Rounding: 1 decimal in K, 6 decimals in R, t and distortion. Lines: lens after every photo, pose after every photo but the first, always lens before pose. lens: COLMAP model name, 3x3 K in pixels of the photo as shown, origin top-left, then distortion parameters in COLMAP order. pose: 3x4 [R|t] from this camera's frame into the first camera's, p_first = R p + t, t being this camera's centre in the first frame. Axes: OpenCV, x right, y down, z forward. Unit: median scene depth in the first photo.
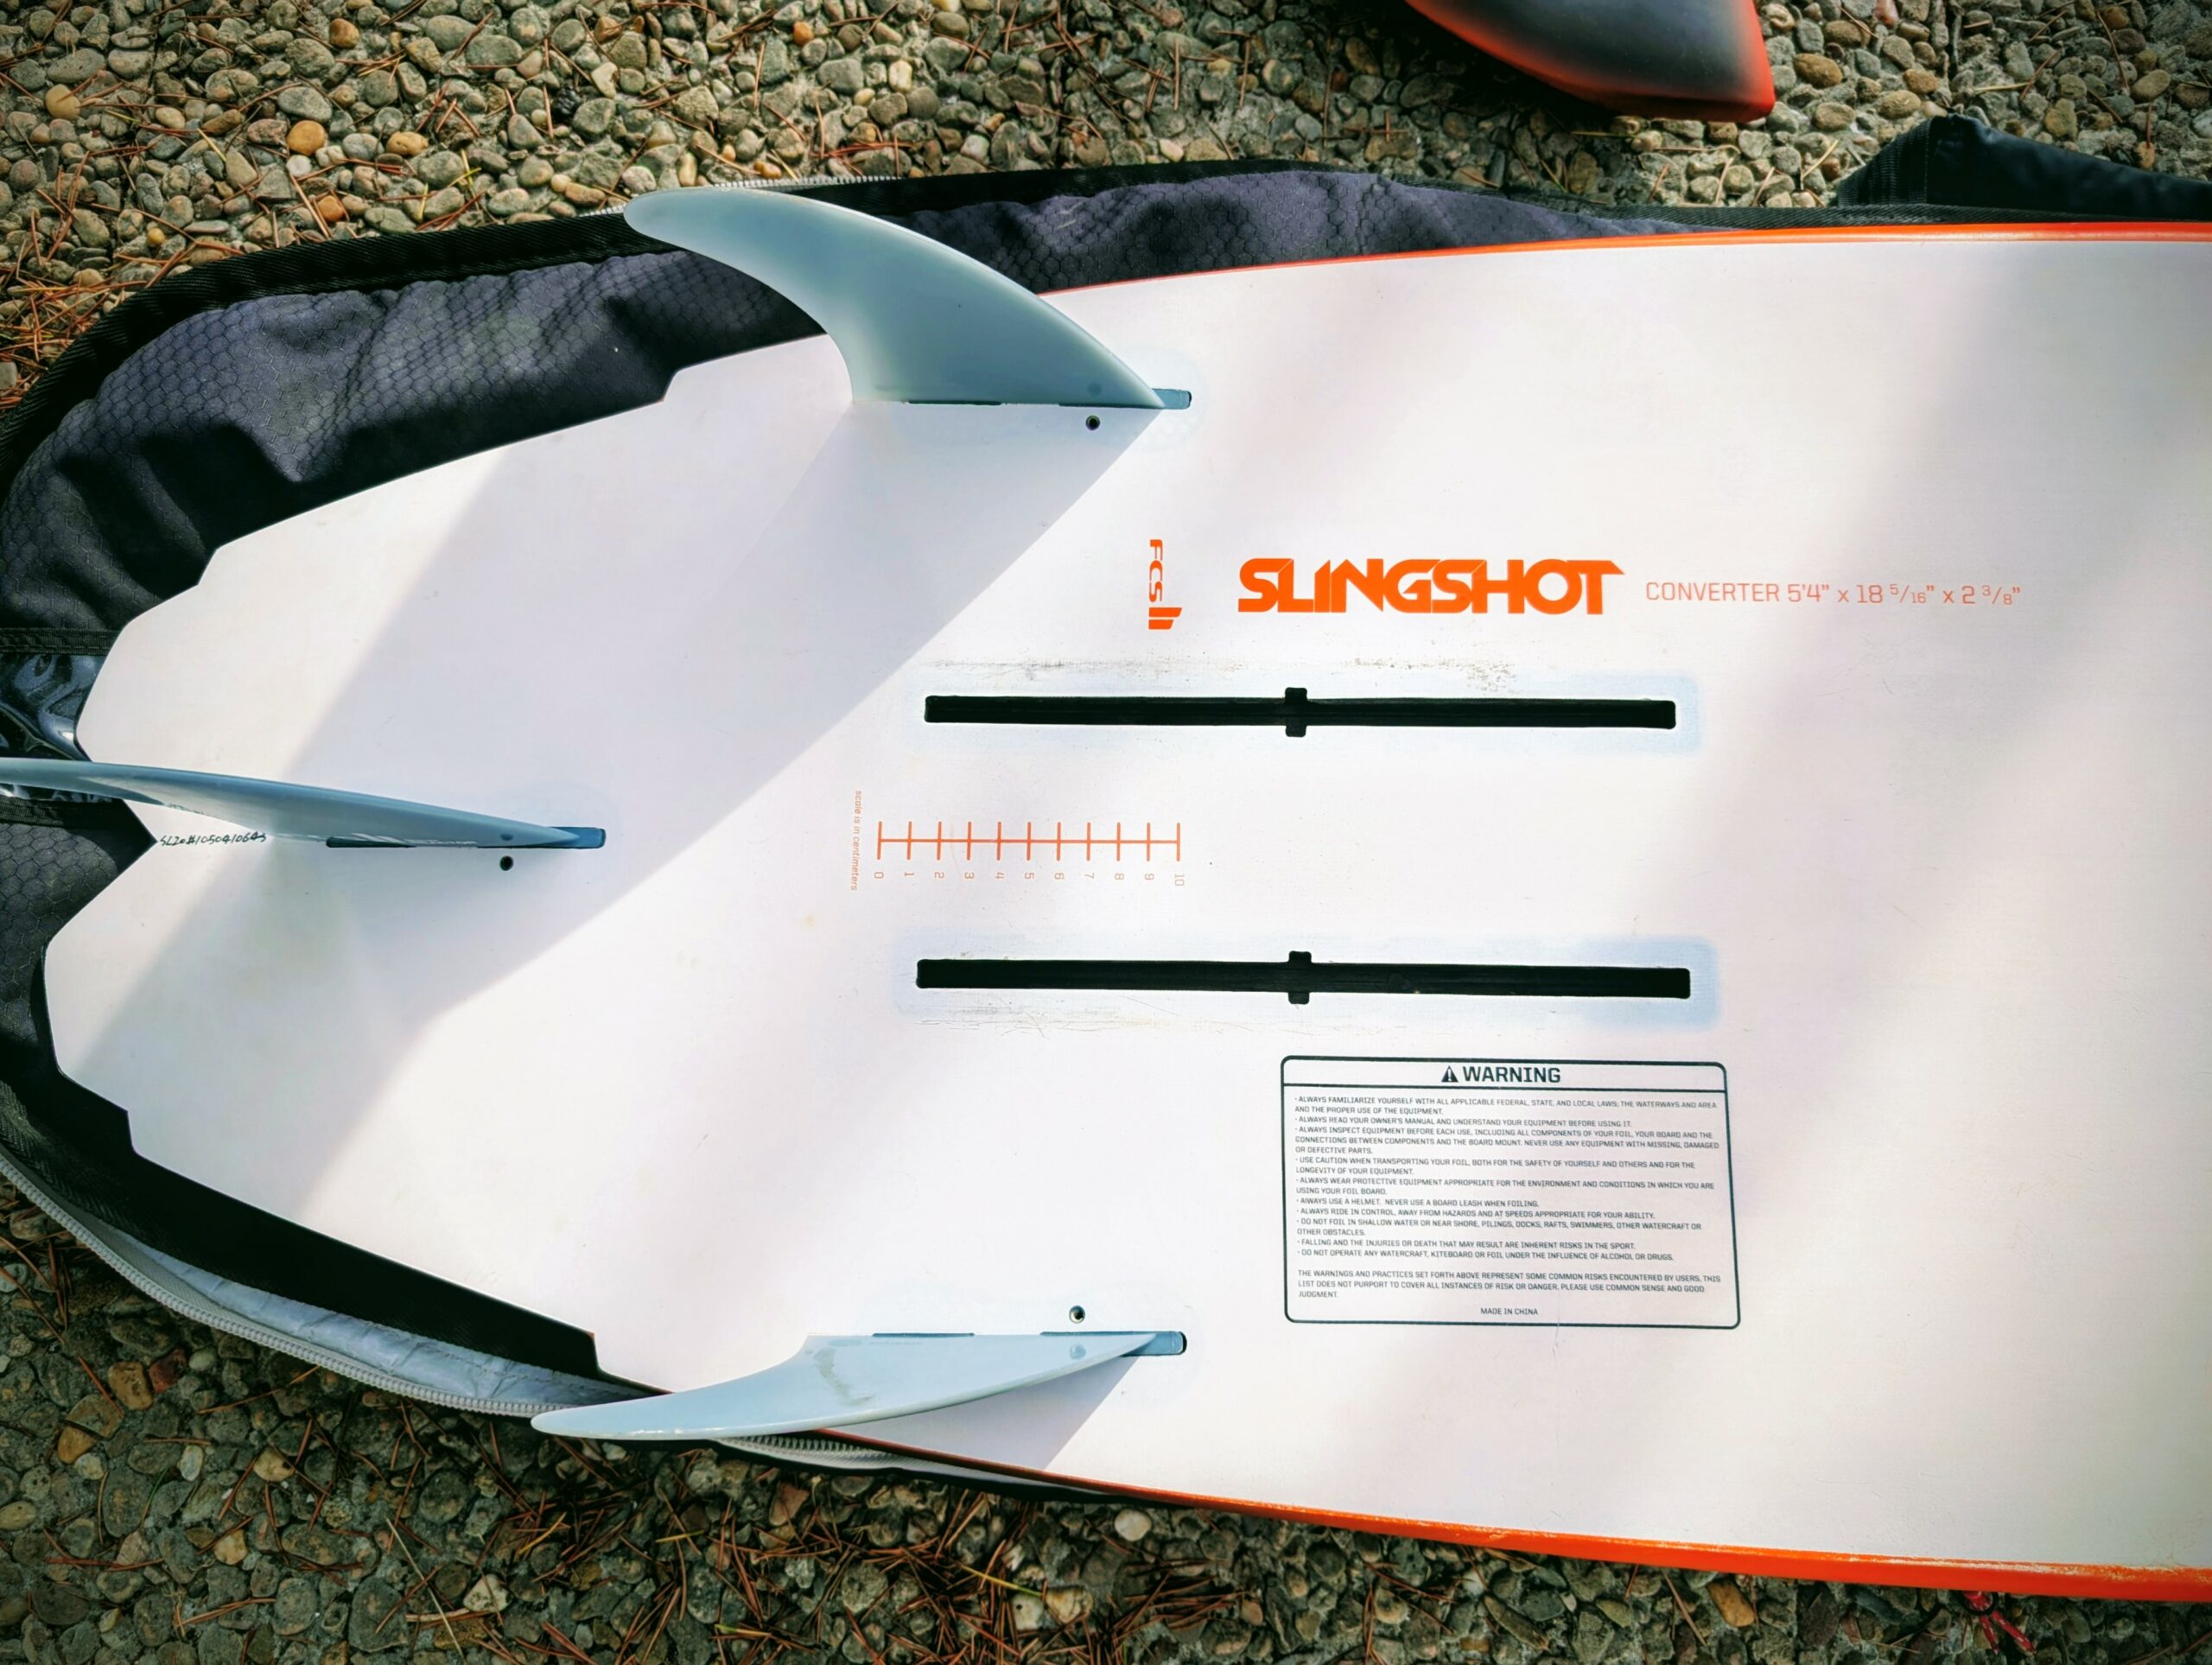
lens RADIAL K [[1594.4, 0, 1119.7], [0, 1594.4, 845.8], [0, 0, 1]] dist [0.010235, -0.013328]
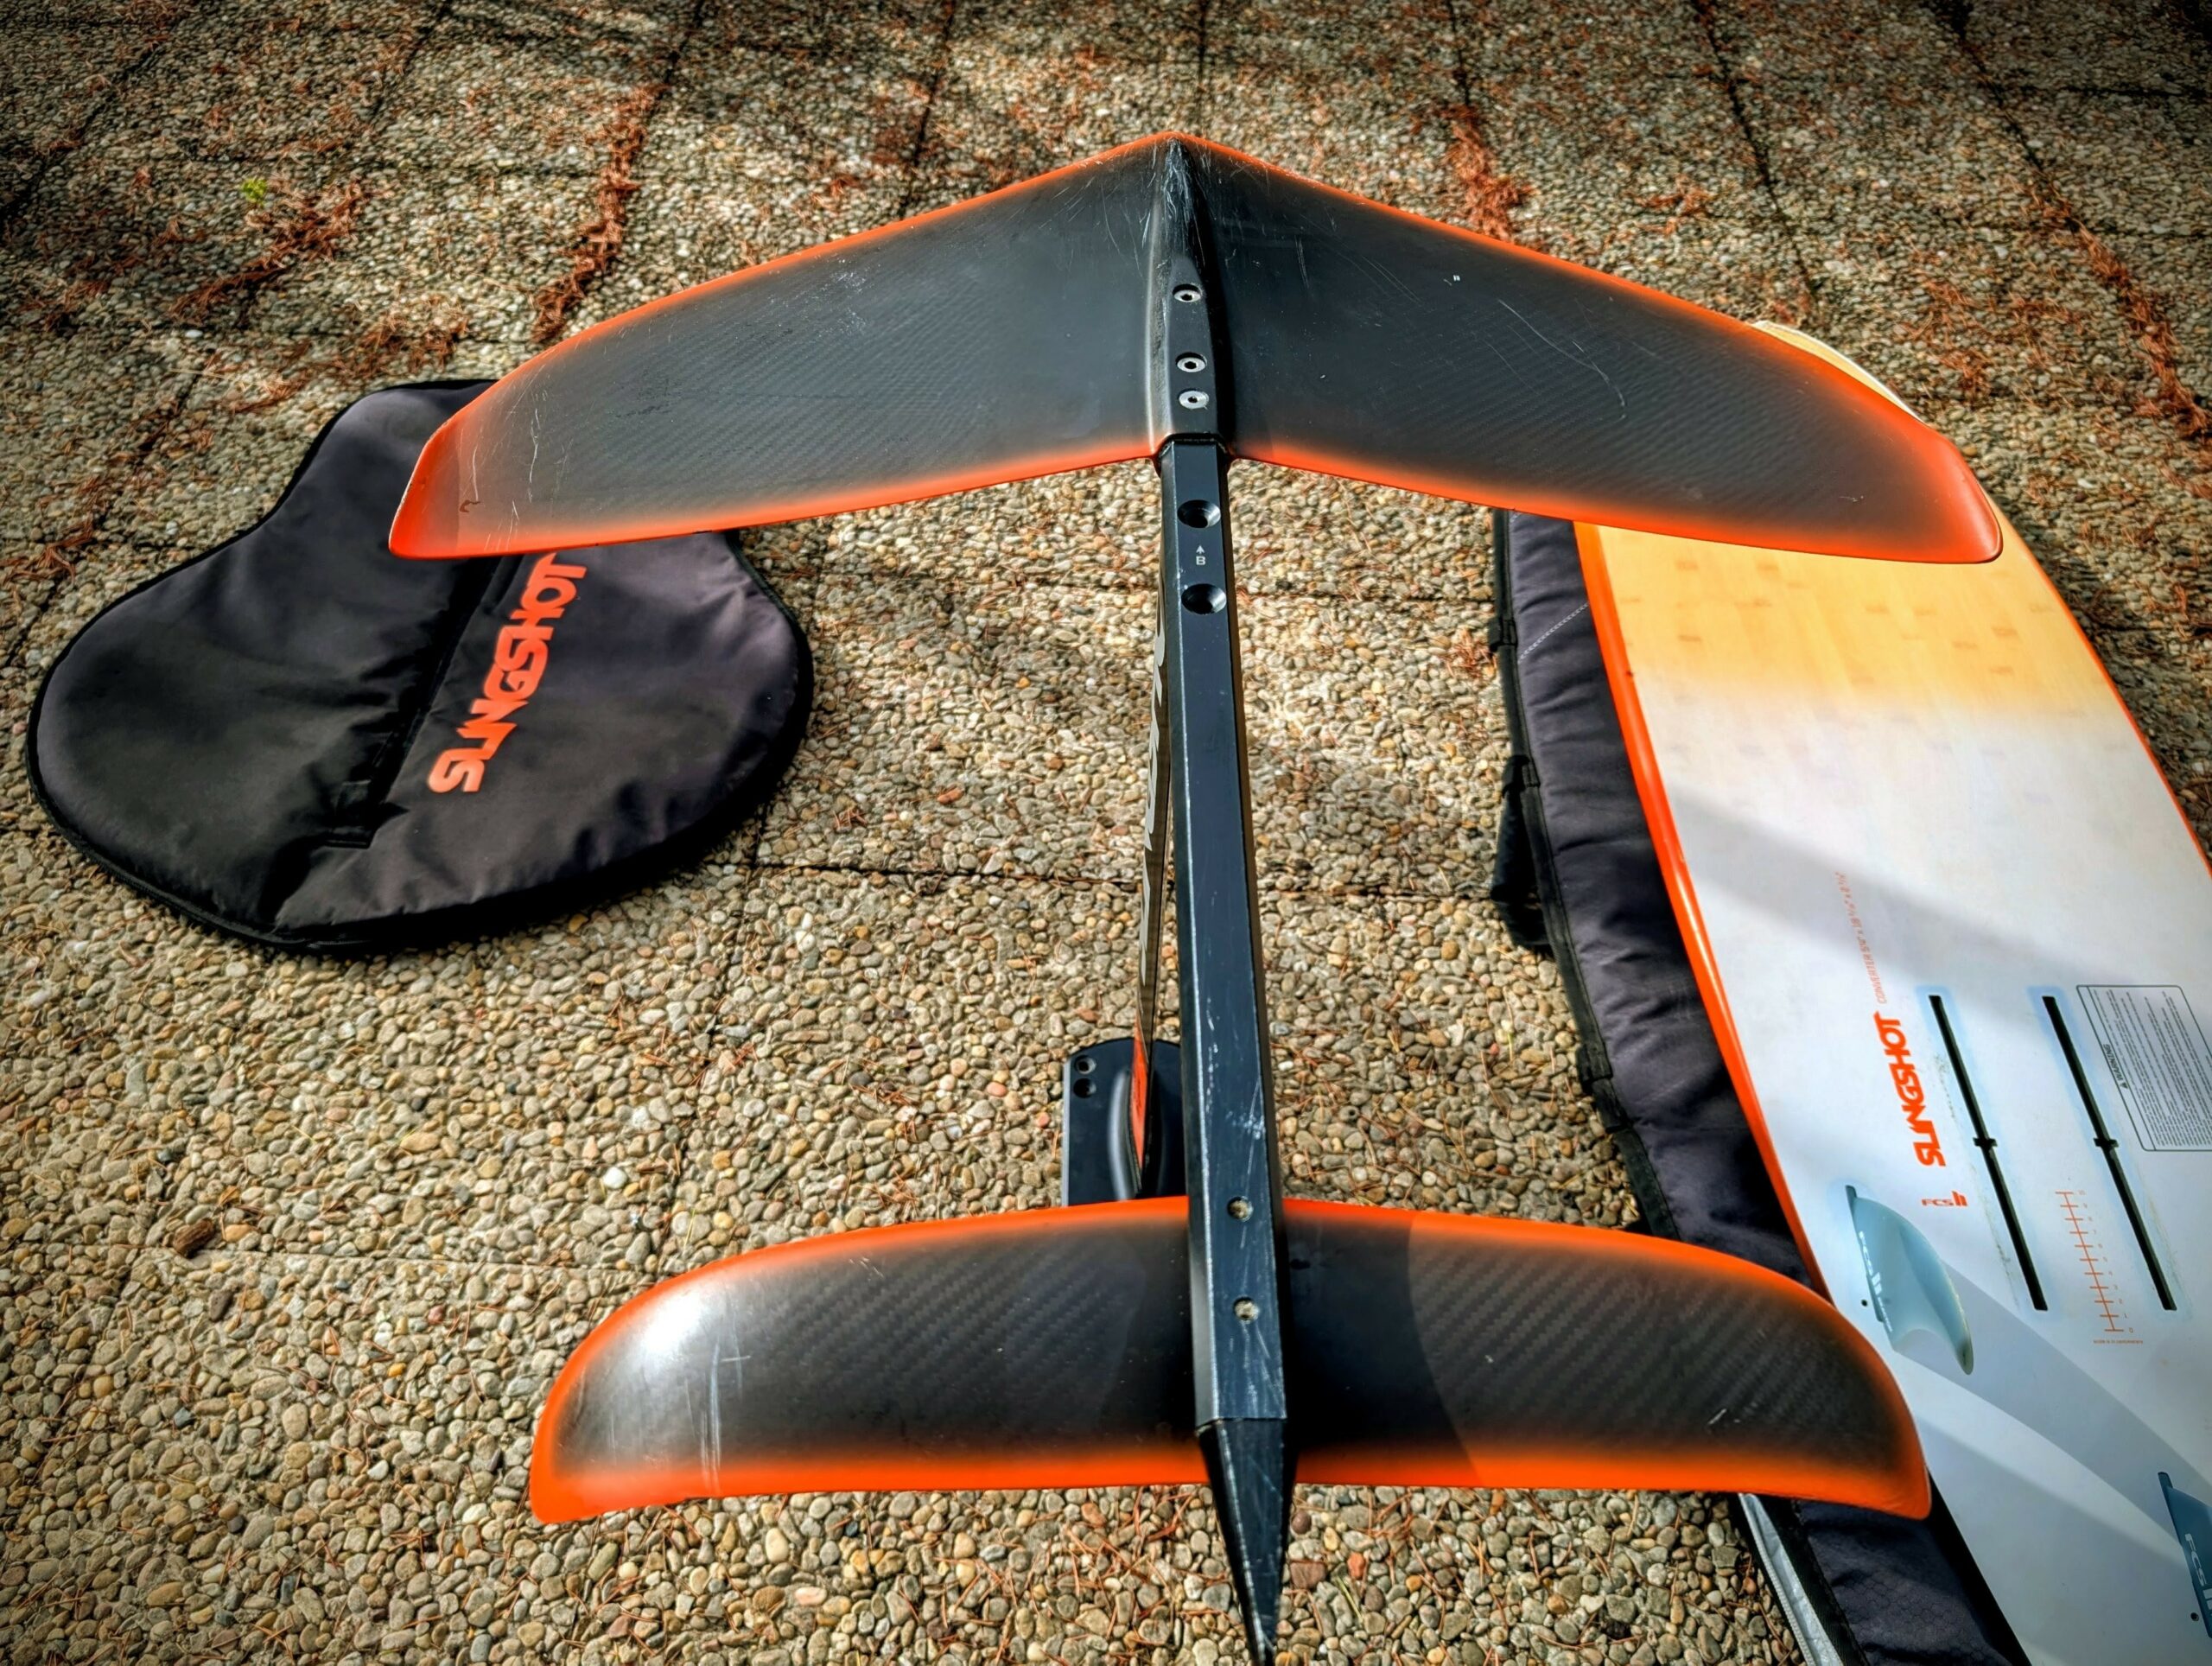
lens RADIAL K [[1594.5, 0, 1100.0], [0, 1594.5, 860.9], [0, 0, 1]] dist [0.010235, -0.013328]
pose [[-0.014725, -0.794912, 0.606547, -0.686634], [0.979103, 0.111591, 0.170016, -1.298004], [-0.202833, 0.596375, 0.776657, -0.527779]]
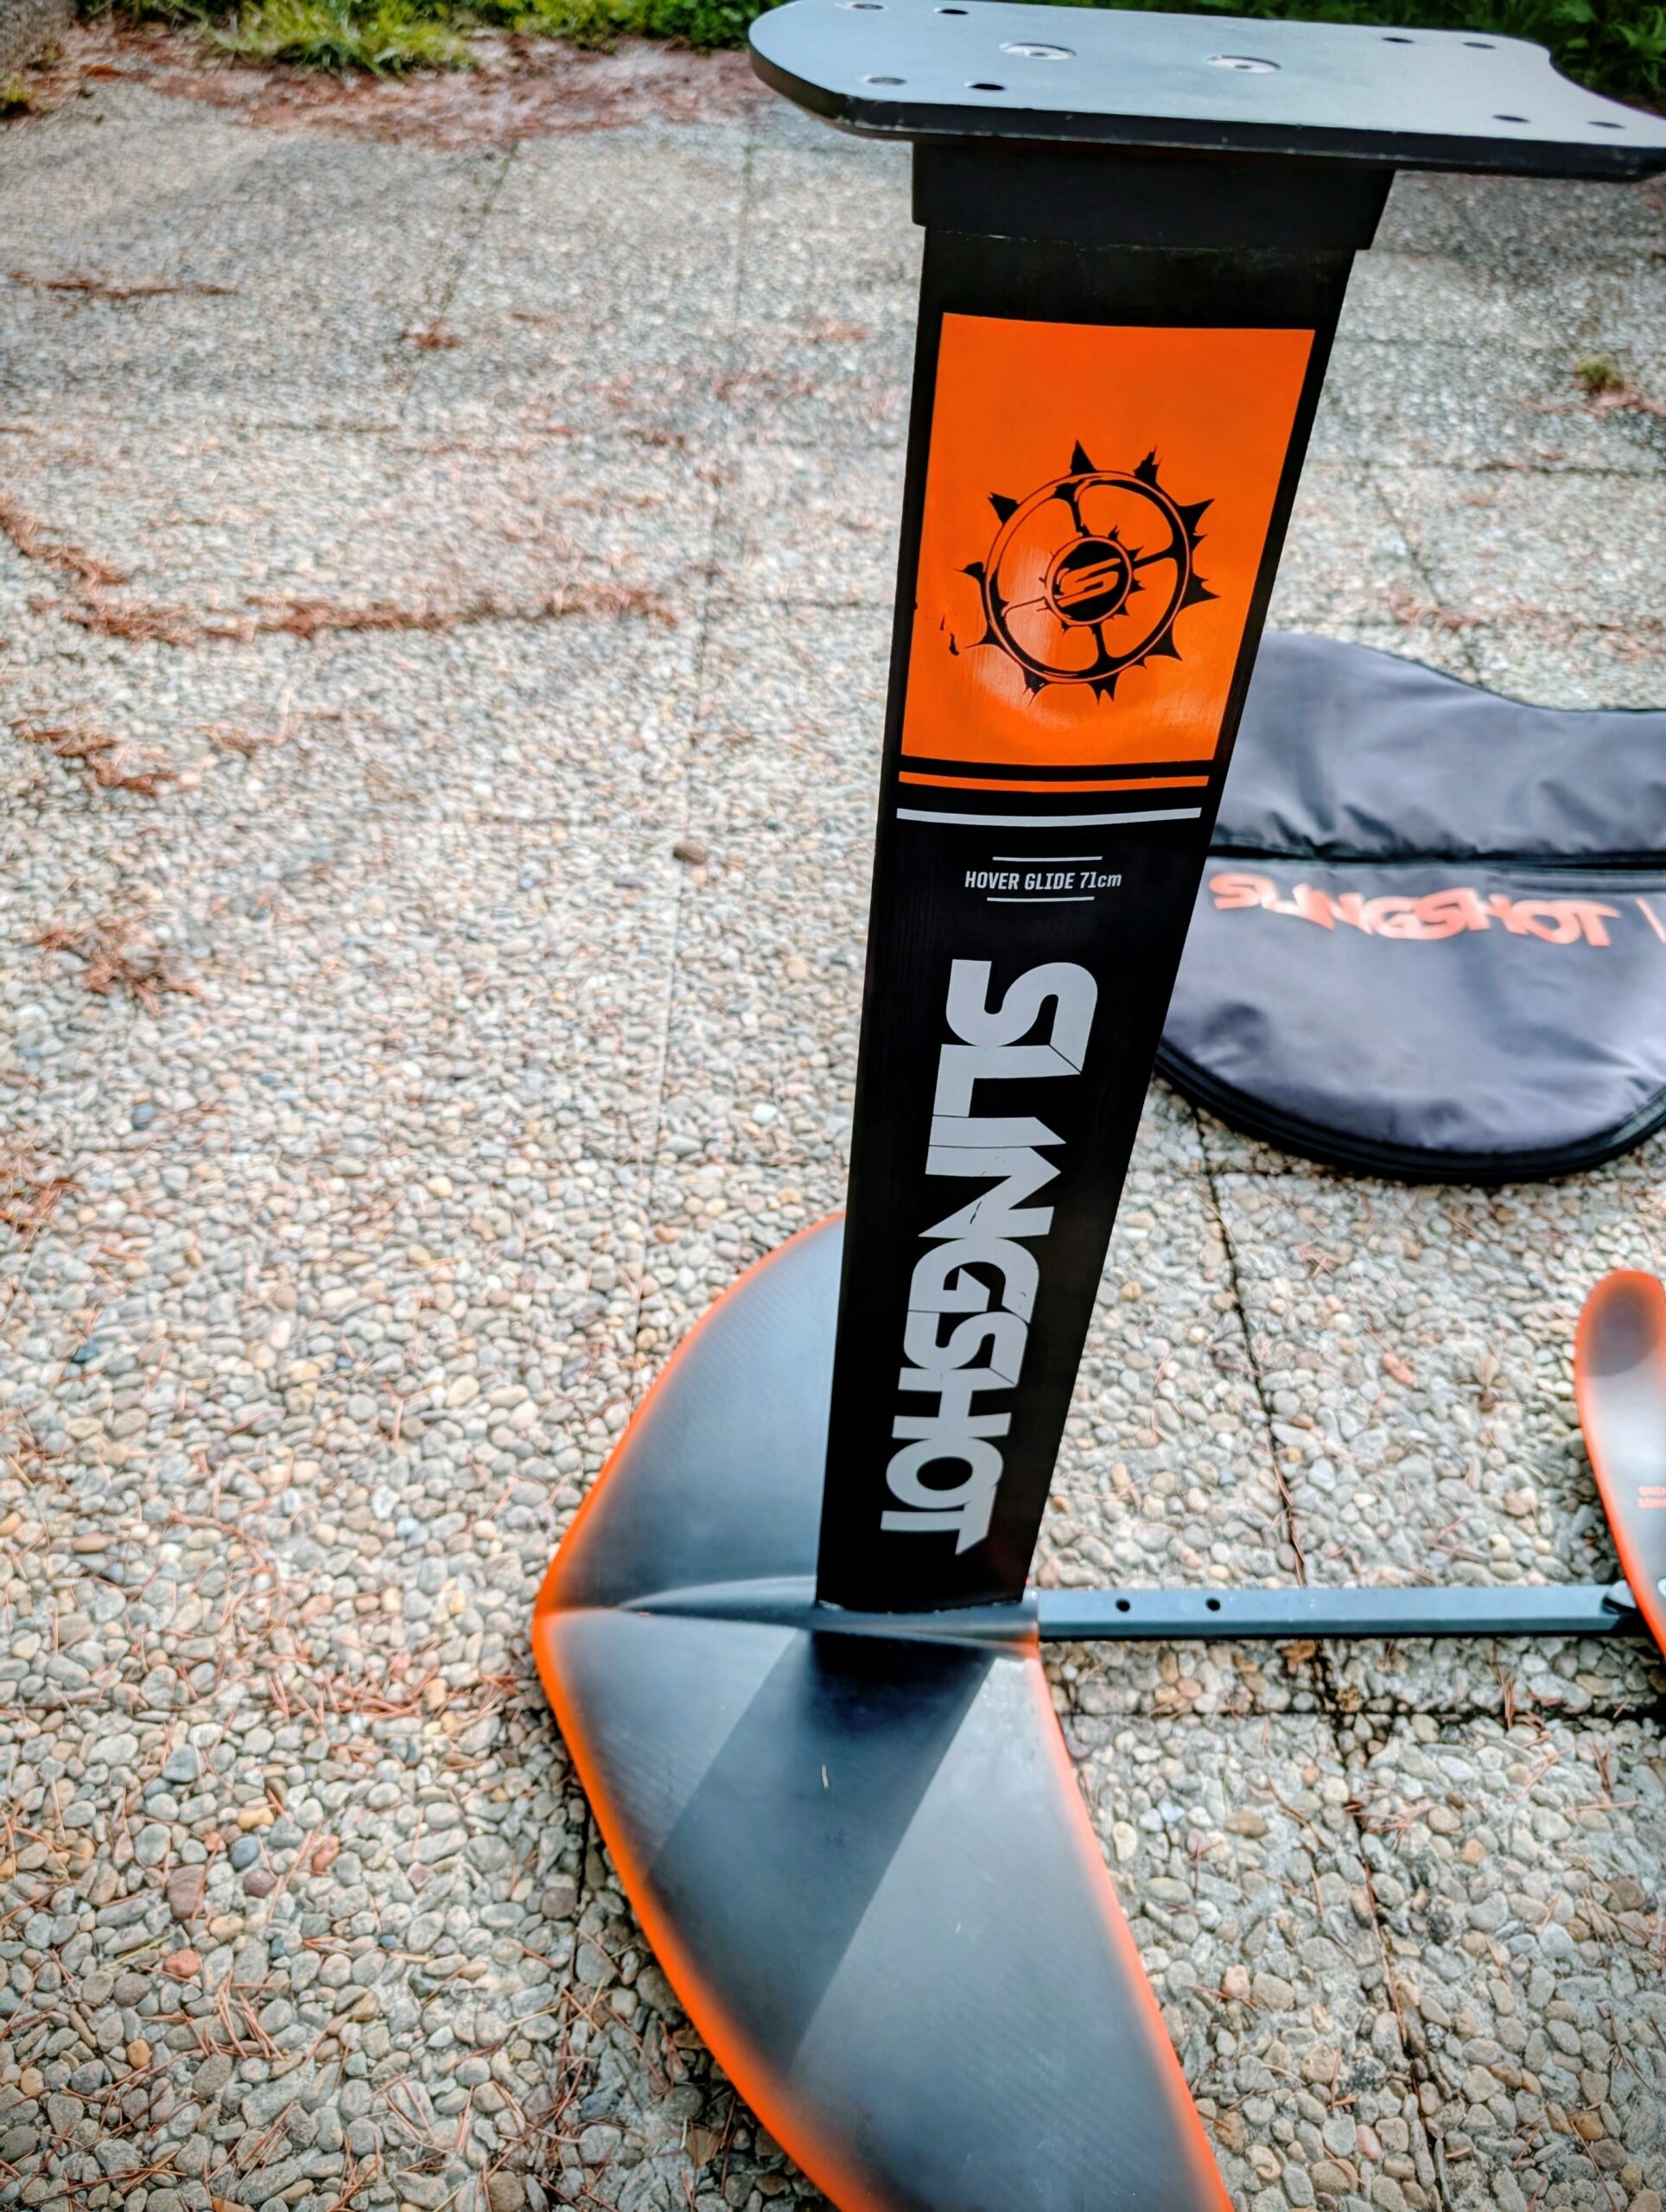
lens RADIAL K [[1594.5, 0, 860.5], [0, 1594.5, 1139.8], [0, 0, 1]] dist [0.010235, -0.013328]
pose [[0.996641, -0.042312, 0.070120, 0.121162], [0.073314, 0.842534, -0.533630, -0.564249], [-0.036499, 0.536979, 0.842806, -0.187703]]
